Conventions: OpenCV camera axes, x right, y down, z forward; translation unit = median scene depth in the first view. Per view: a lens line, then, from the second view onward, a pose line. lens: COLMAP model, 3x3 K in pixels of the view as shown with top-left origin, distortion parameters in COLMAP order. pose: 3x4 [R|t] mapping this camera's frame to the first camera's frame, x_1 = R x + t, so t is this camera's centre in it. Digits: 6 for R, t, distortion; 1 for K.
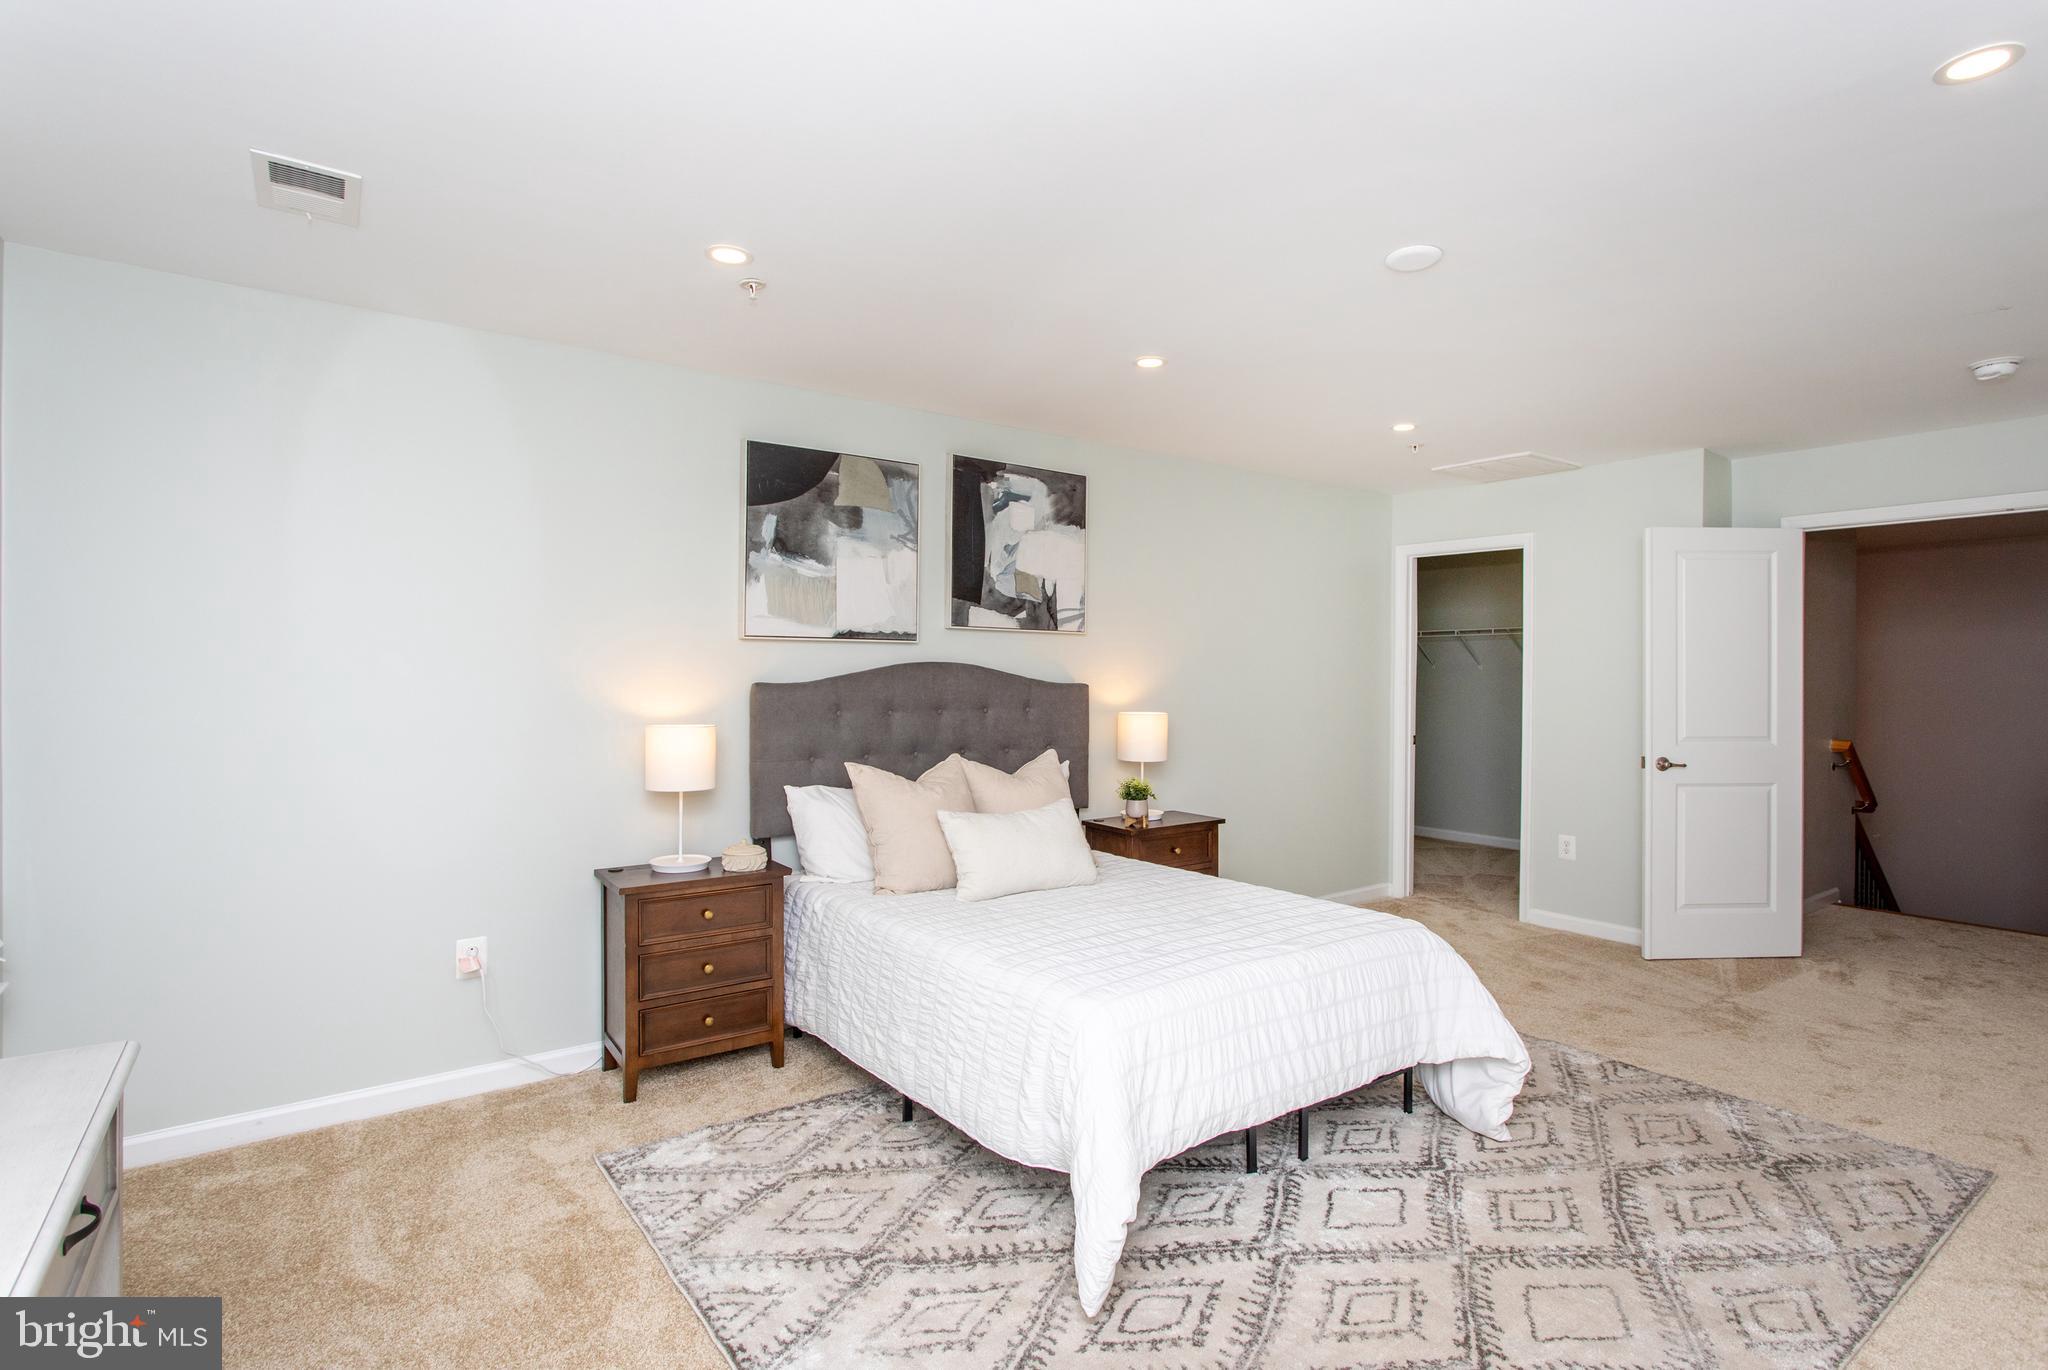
lens RADIAL K [[999.2, 0, 1005.9], [0, 999.2, 691.4], [0, 0, 1]] dist [-0.019892, 0.004777]
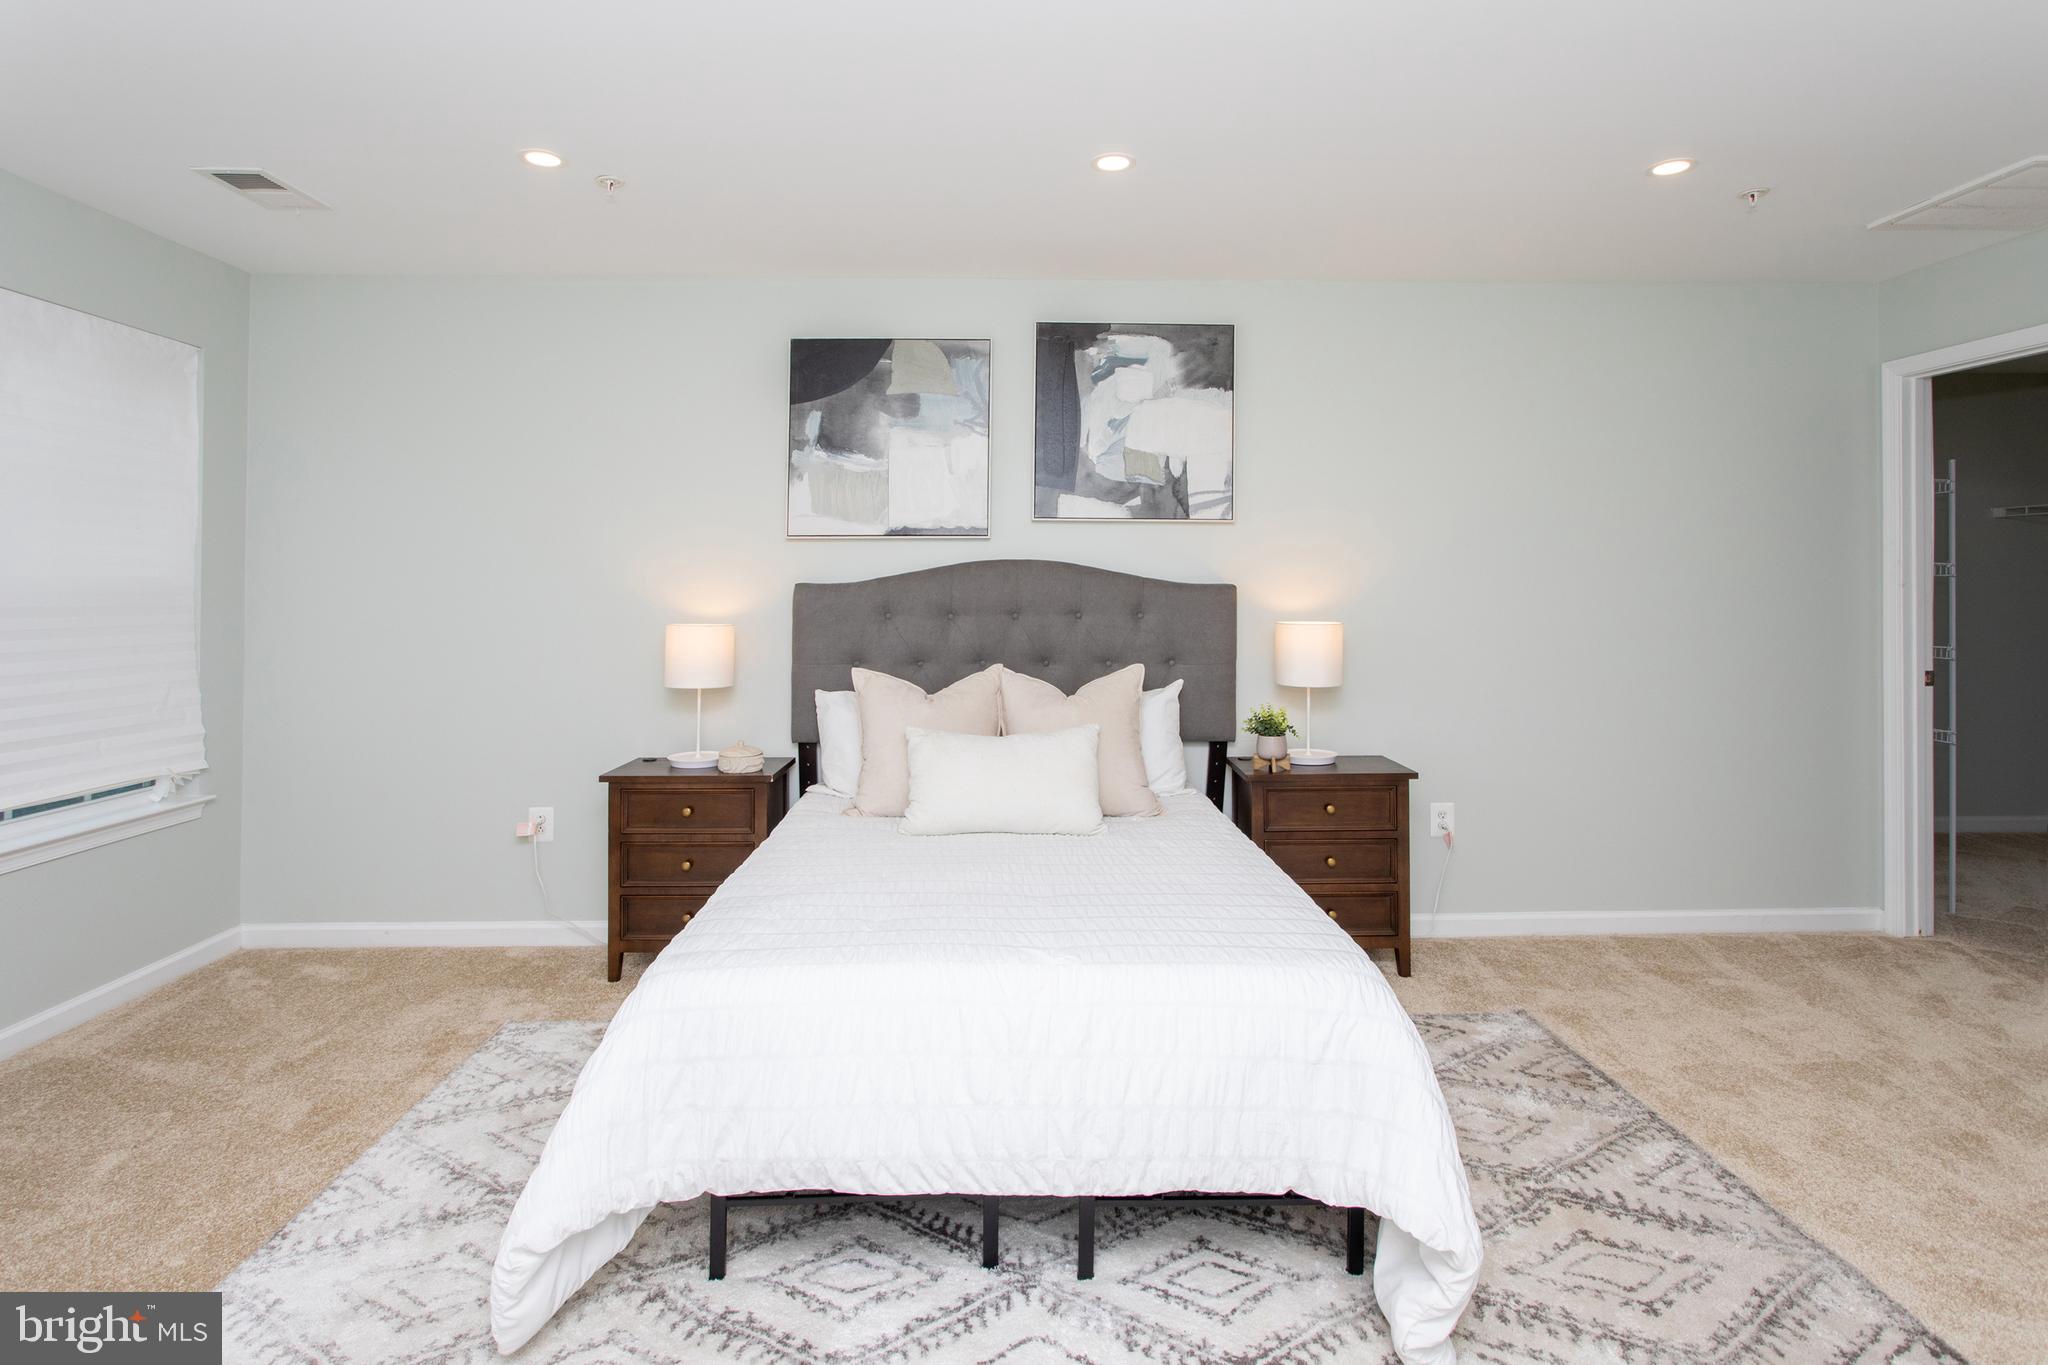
lens RADIAL K [[999.2, 0, 993.9], [0, 999.2, 590.2], [0, 0, 1]] dist [-0.019892, 0.004777]
pose [[0.826381, -0.004449, -0.563094, 0.423284], [-0.004872, 0.999875, -0.015050, 0.010996], [0.563090, 0.015181, 0.826256, 0.272081]]
